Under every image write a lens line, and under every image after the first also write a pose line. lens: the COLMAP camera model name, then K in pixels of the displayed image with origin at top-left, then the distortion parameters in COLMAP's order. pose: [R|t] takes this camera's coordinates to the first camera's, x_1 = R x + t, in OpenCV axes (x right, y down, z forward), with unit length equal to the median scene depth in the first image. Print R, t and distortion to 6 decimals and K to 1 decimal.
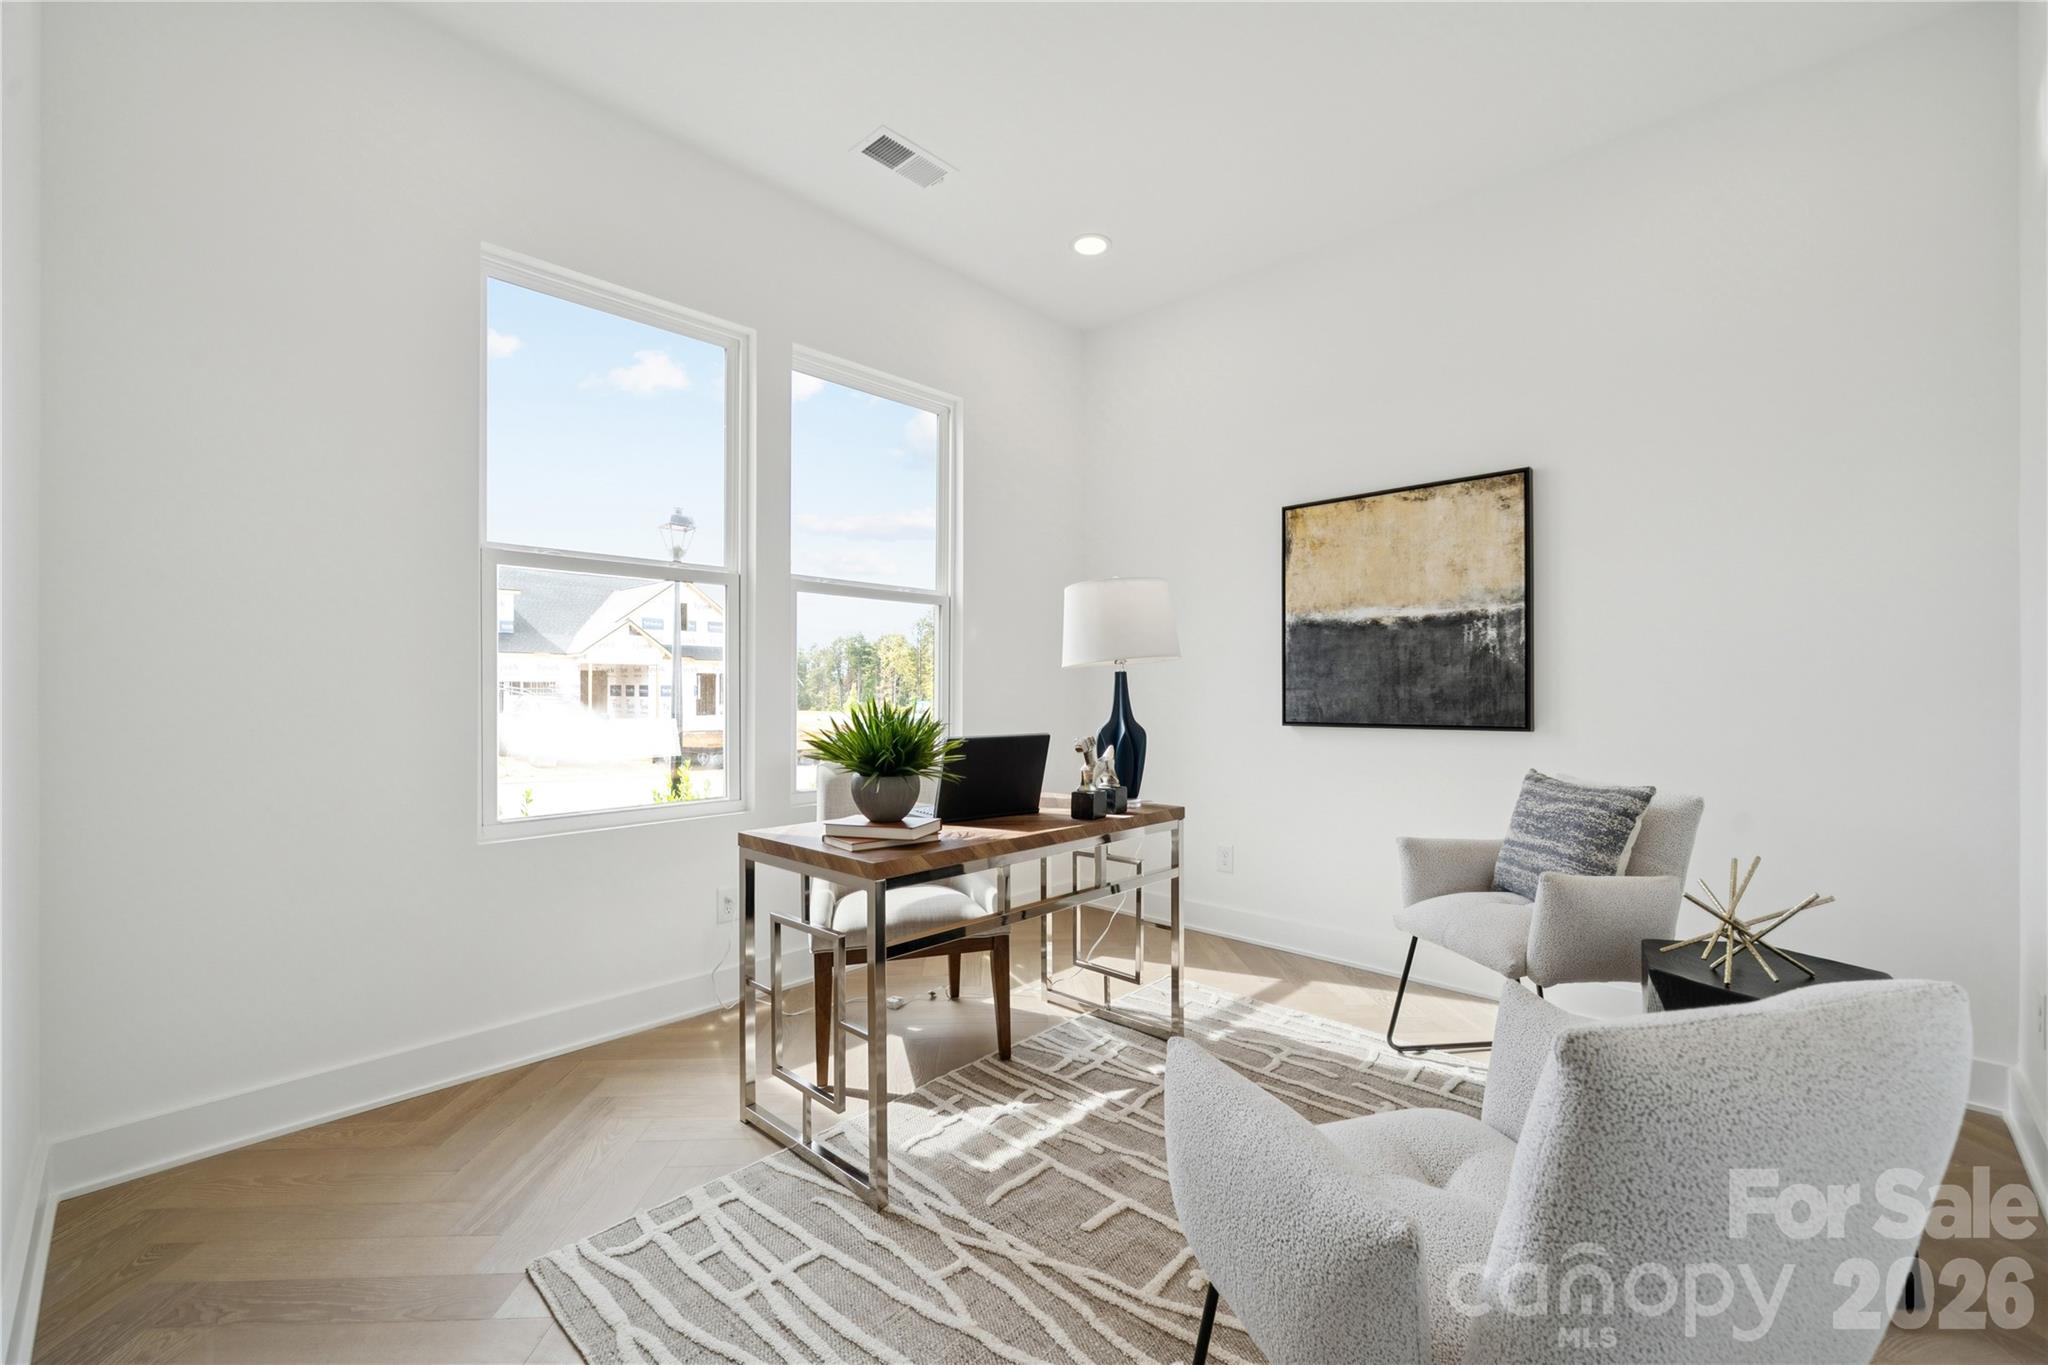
lens RADIAL K [[851.0, 0, 1011.5], [0, 851.0, 679.5], [0, 0, 1]] dist [0.011935, -0.000952]
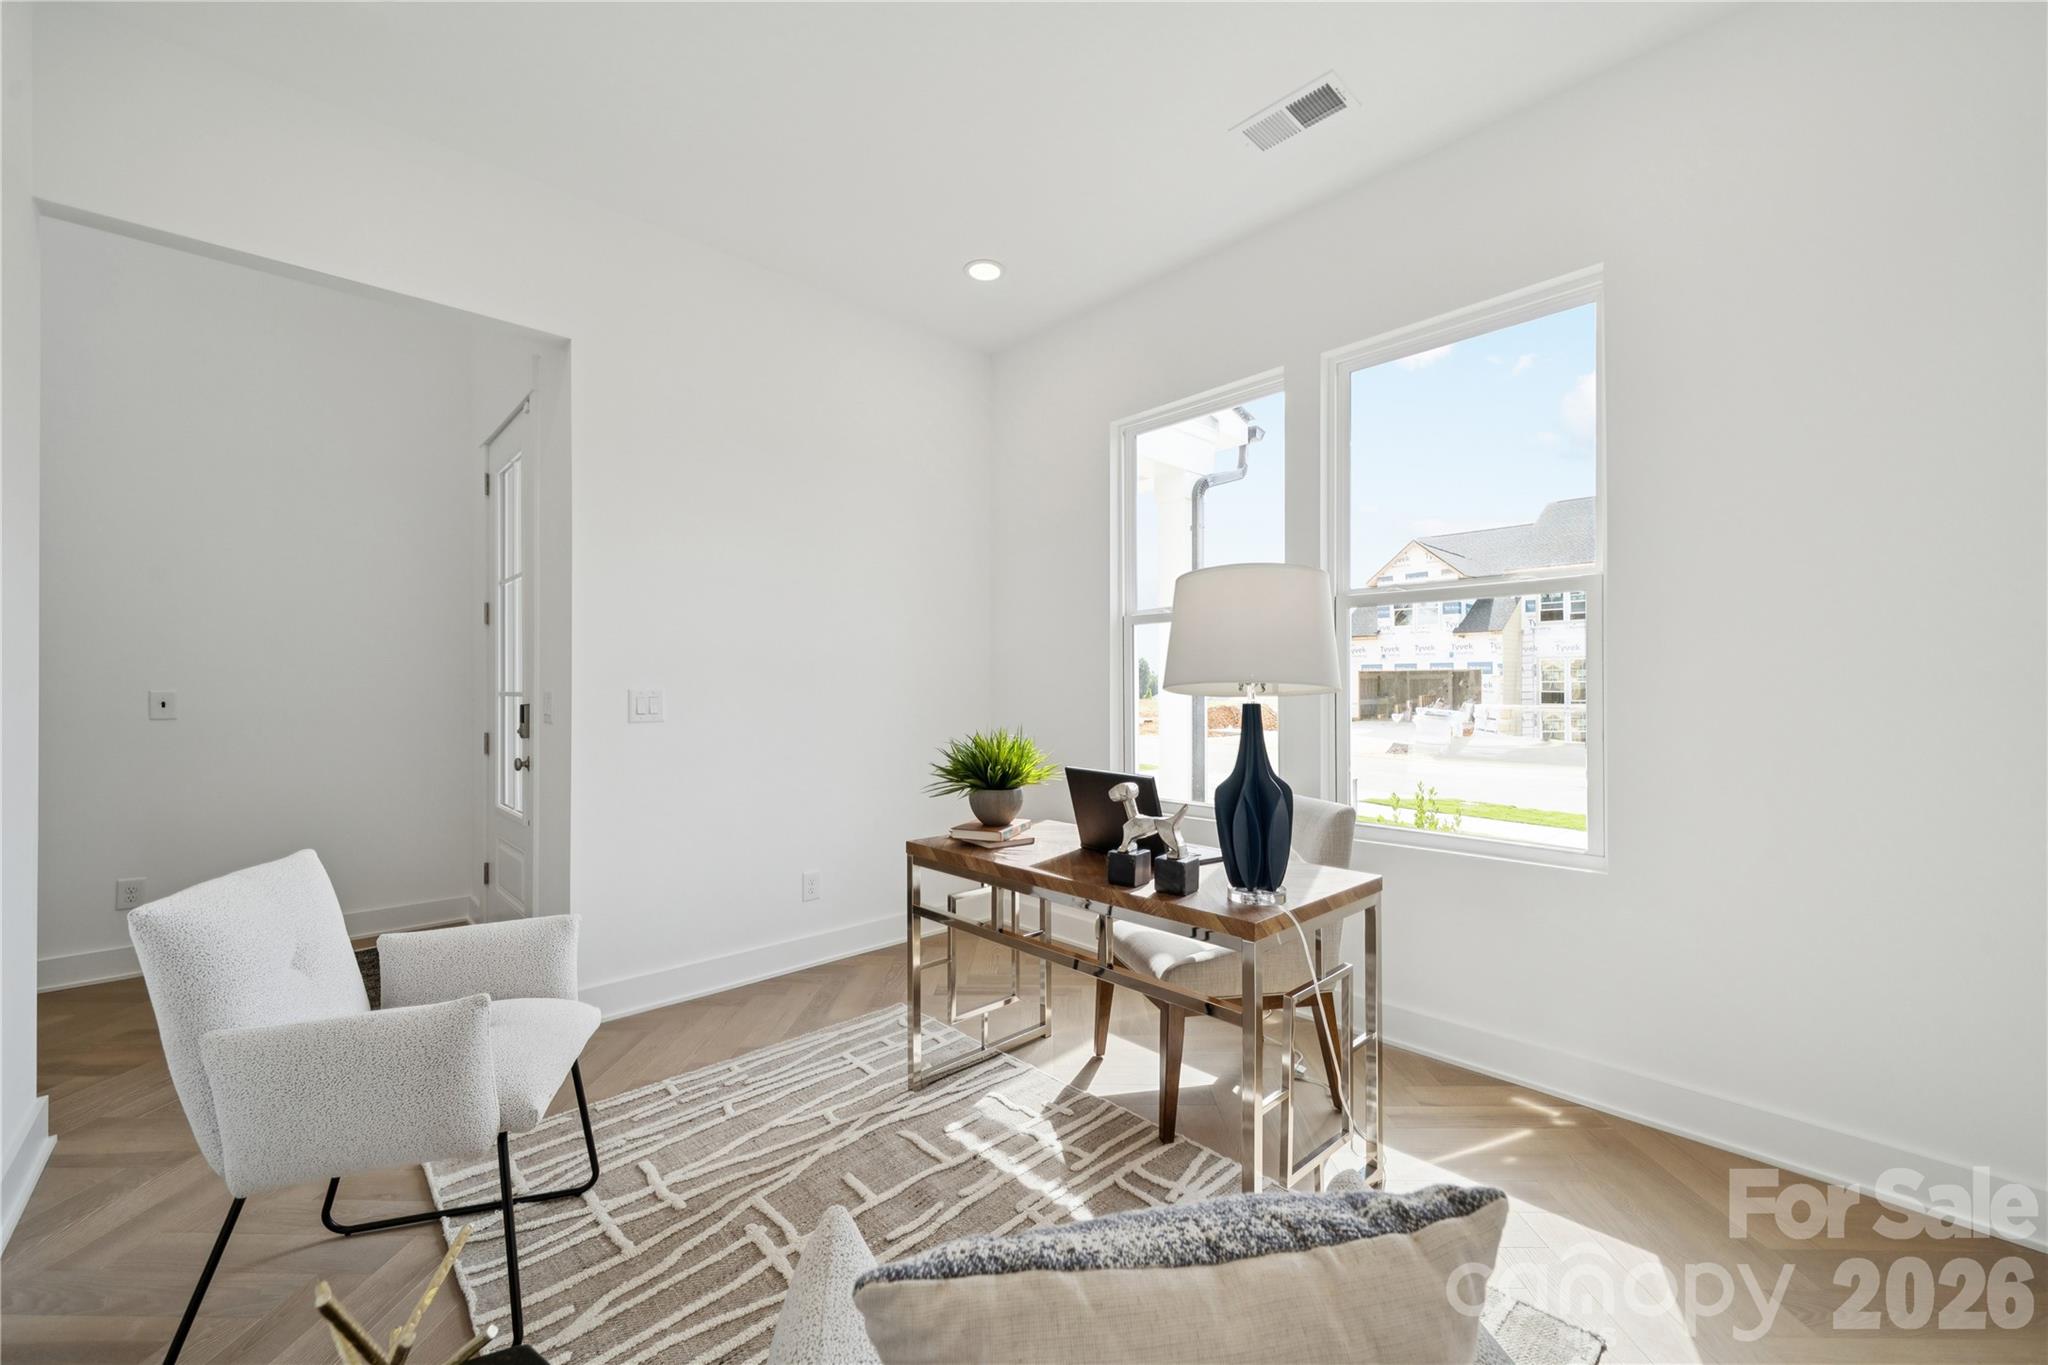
lens RADIAL K [[756.5, 0, 1010.5], [0, 756.5, 696.2], [0, 0, 1]] dist [-0.002724, 0.000055]
pose [[-0.020398, 0.003903, -0.999784, 0.886930], [0.010350, 0.999940, 0.003693, -0.024477], [0.999738, -0.010272, -0.020437, 0.980746]]
